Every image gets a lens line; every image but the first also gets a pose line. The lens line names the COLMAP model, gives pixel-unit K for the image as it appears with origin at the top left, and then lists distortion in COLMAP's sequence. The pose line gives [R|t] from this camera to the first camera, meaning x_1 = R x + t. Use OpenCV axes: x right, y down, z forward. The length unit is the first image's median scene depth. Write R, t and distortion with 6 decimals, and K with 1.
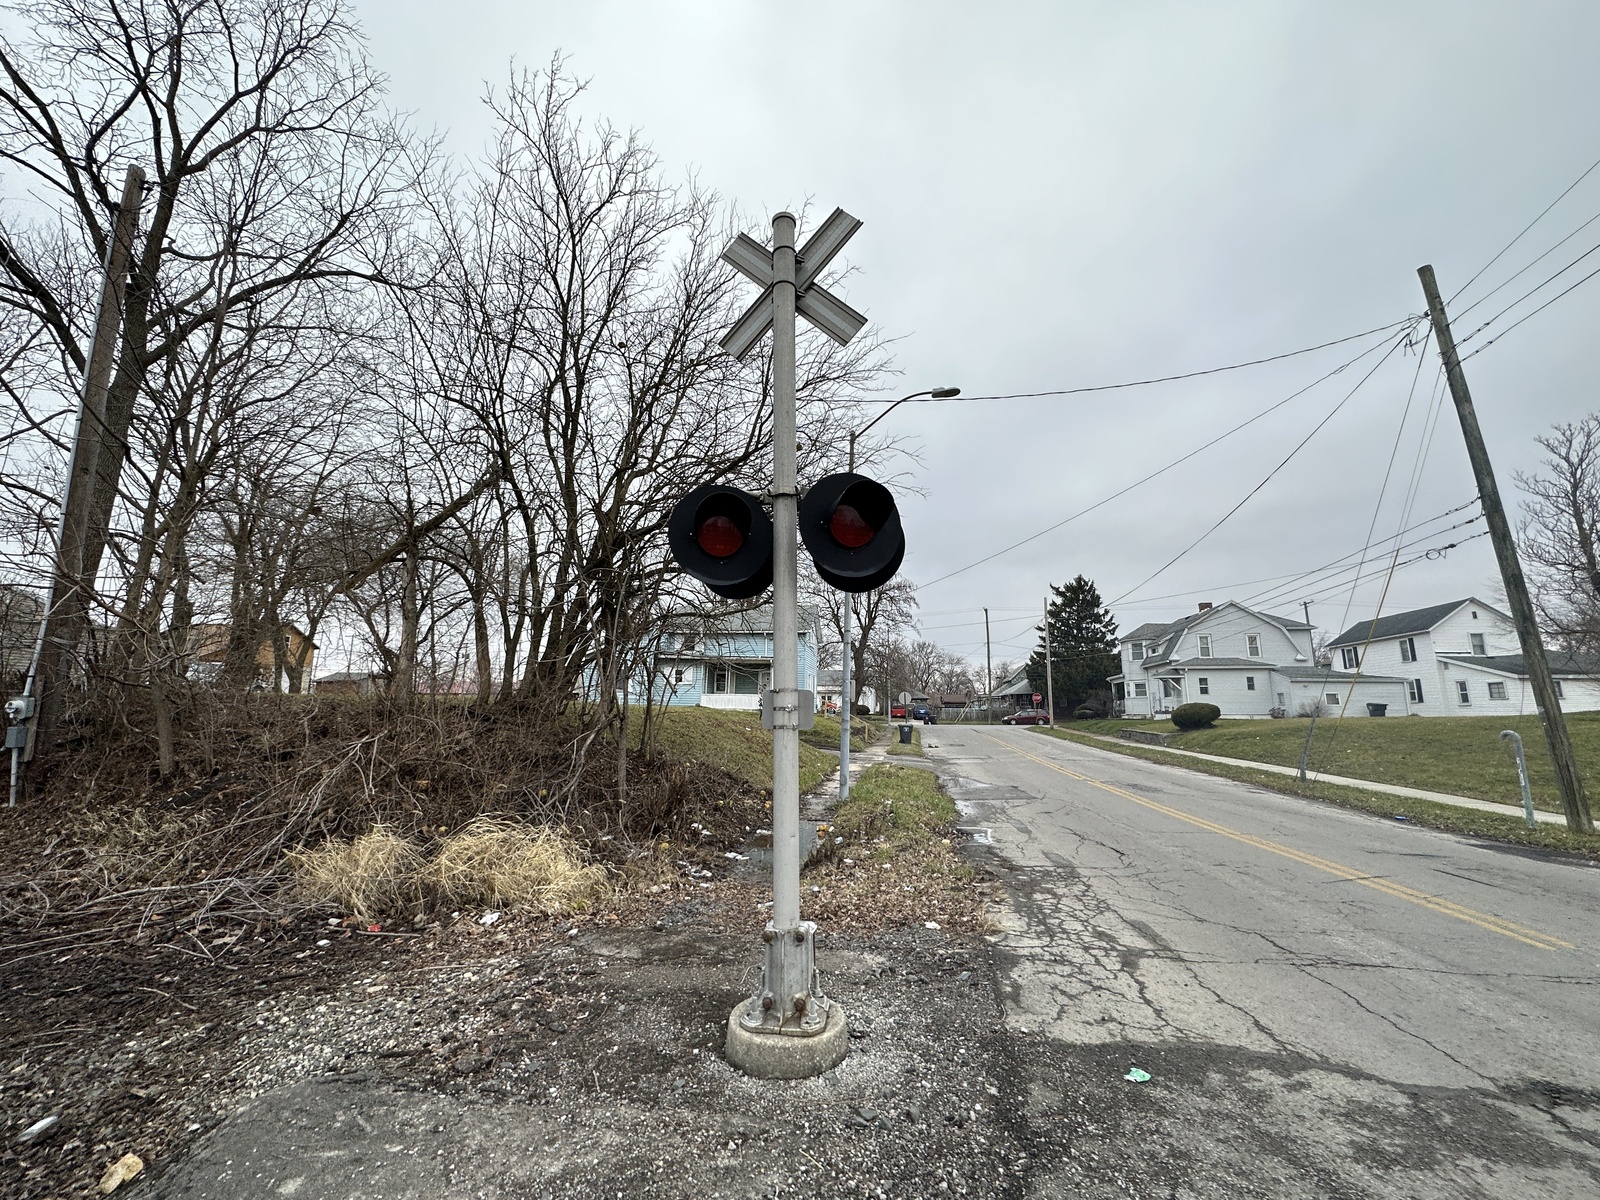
lens RADIAL K [[633.6, 0, 800.0], [0, 633.6, 600.0], [0, 0, 1]] dist [-0.000584, 0.000043]
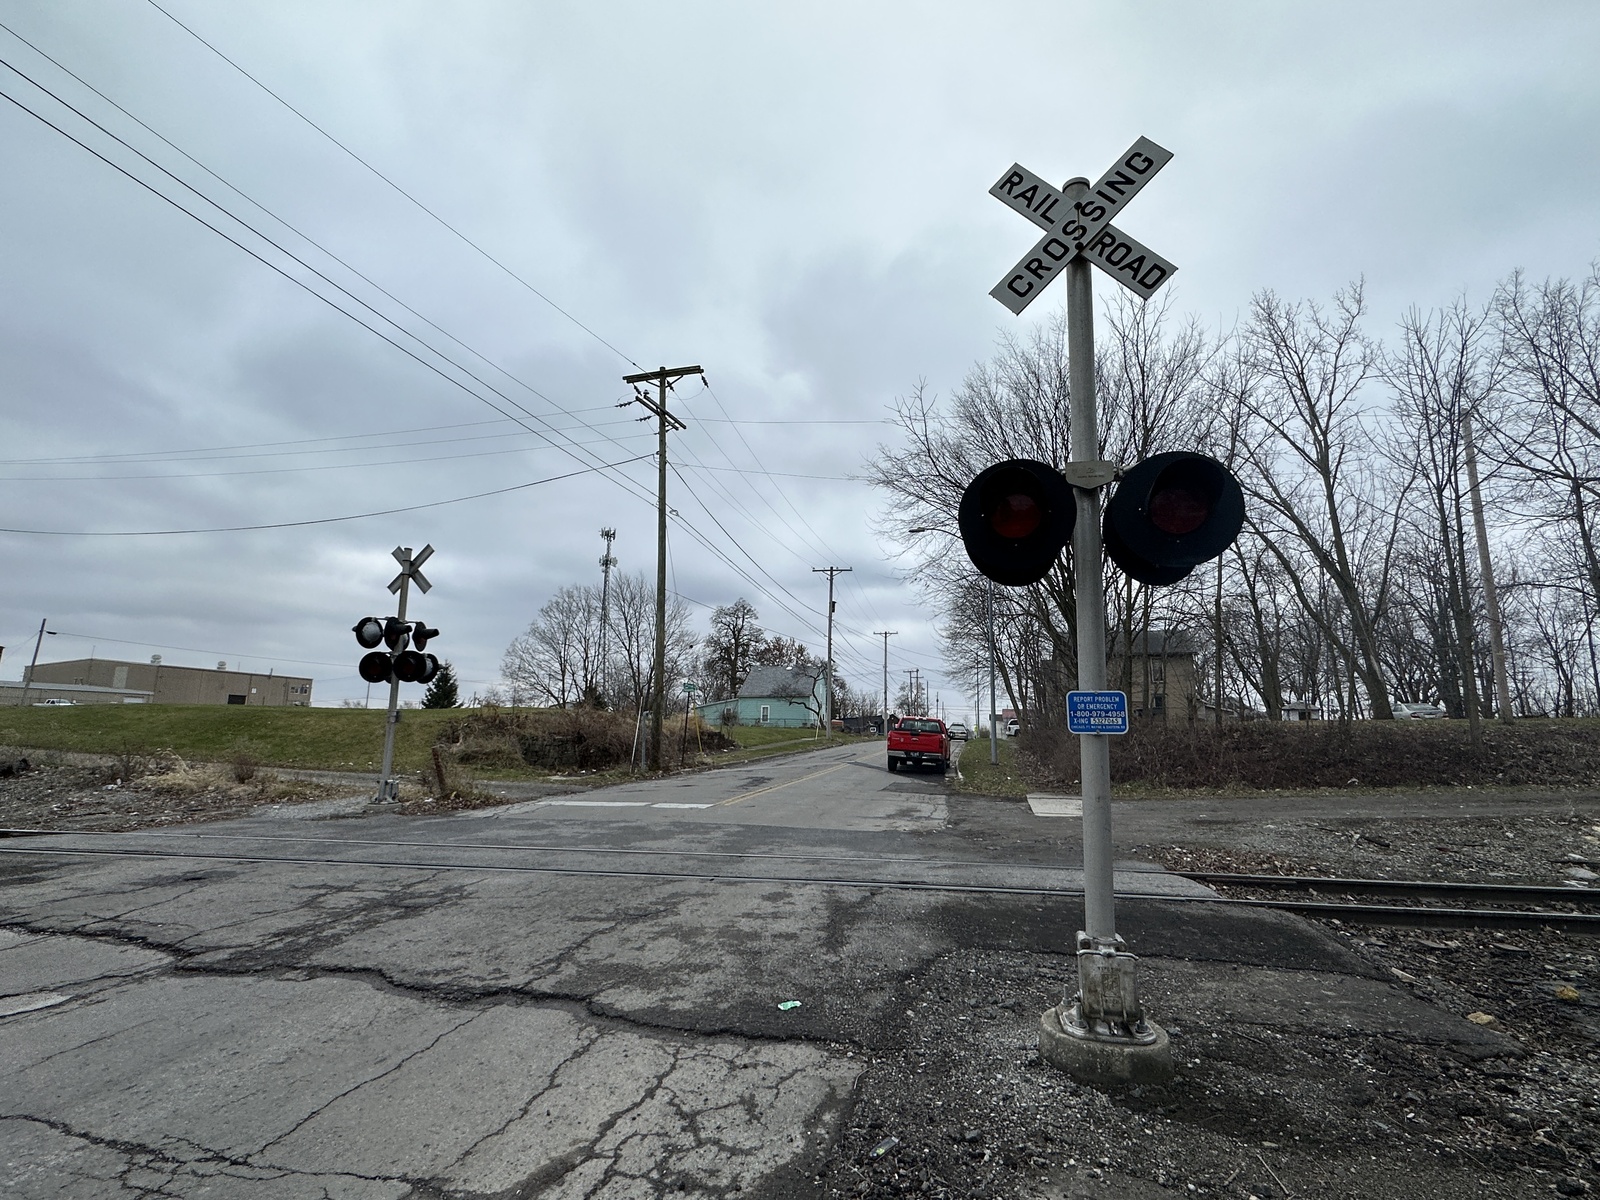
lens RADIAL K [[747.0, 0, 800.0], [0, 747.0, 604.4], [0, 0, 1]] dist [-0.002448, 0.000241]
pose [[-0.997911, -0.013523, 0.063165, 0.195209], [-0.034270, 0.939716, -0.340234, 0.231990], [-0.054756, -0.341688, -0.938217, 1.188879]]
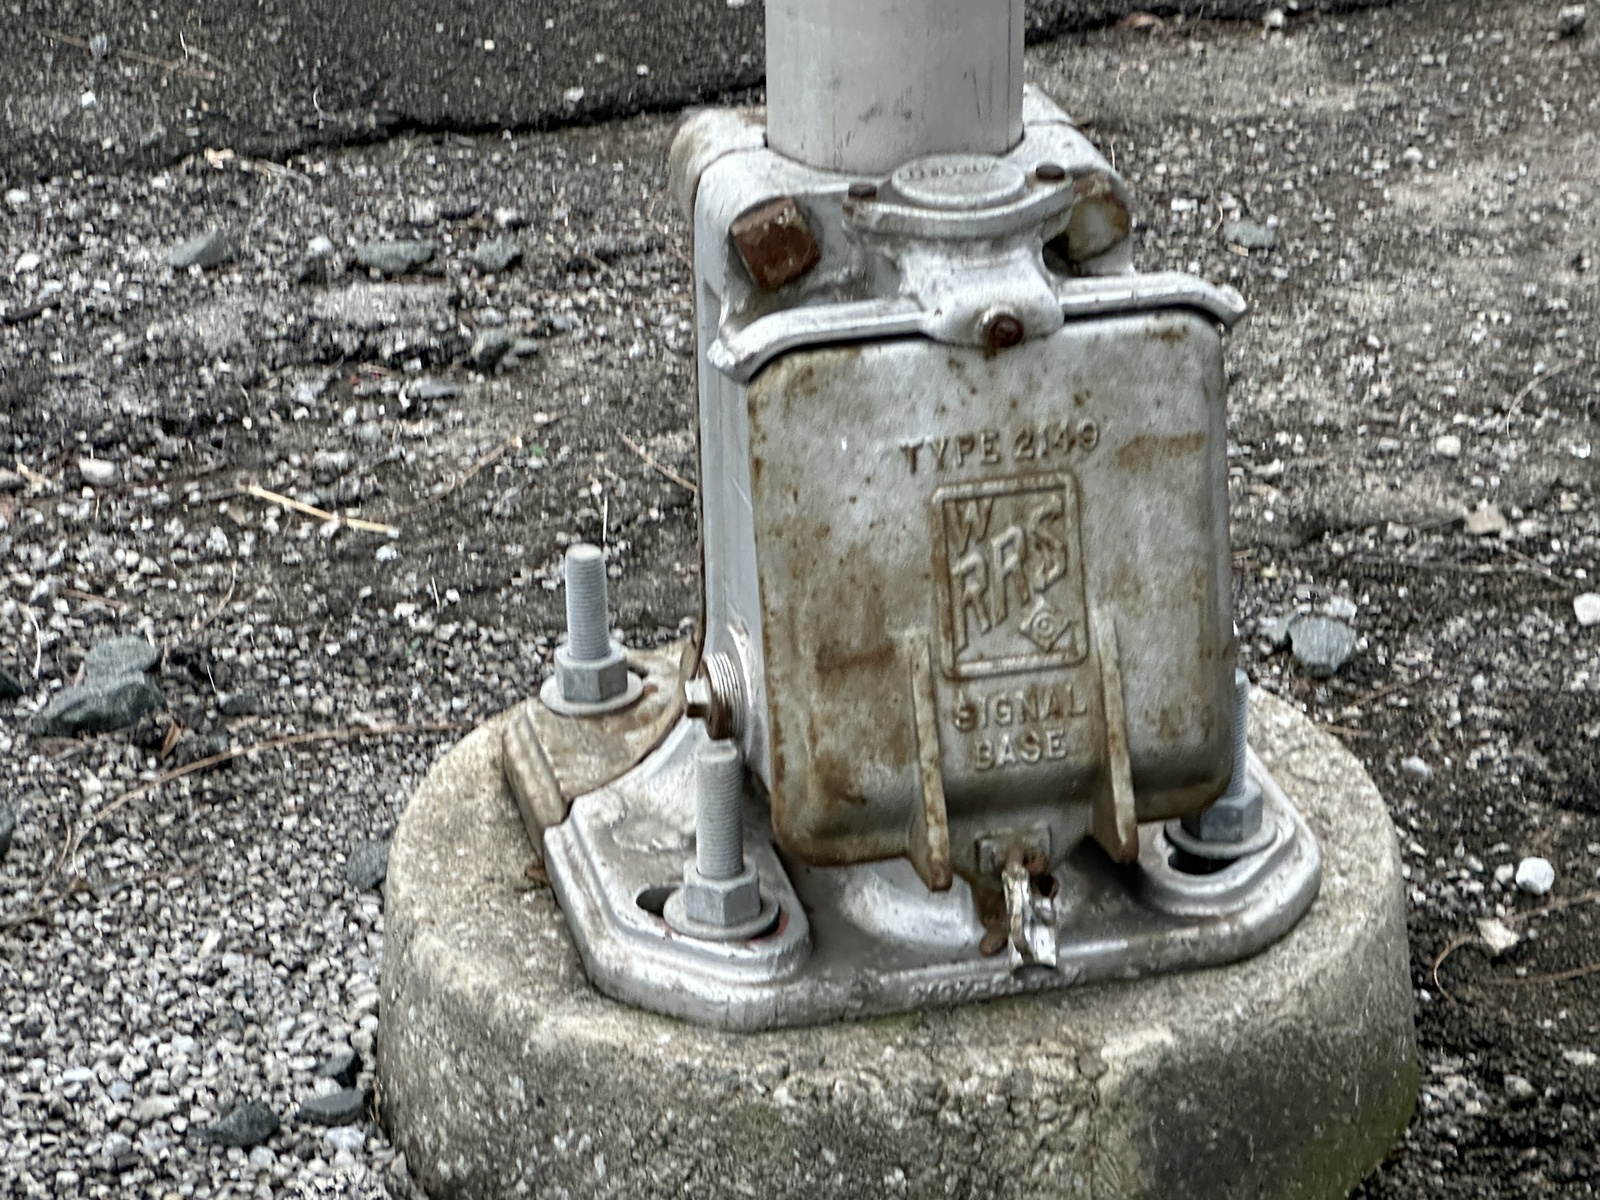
lens RADIAL K [[4190.9, 0, 800.0], [0, 4190.9, 600.0], [0, 0, 1]] dist [0.331375, 0.617335]
pose [[-0.929655, 0.170986, -0.326352, 0.118377], [0.087430, 0.962869, 0.255421, 0.214393], [0.357907, 0.208921, -0.910085, 0.844851]]
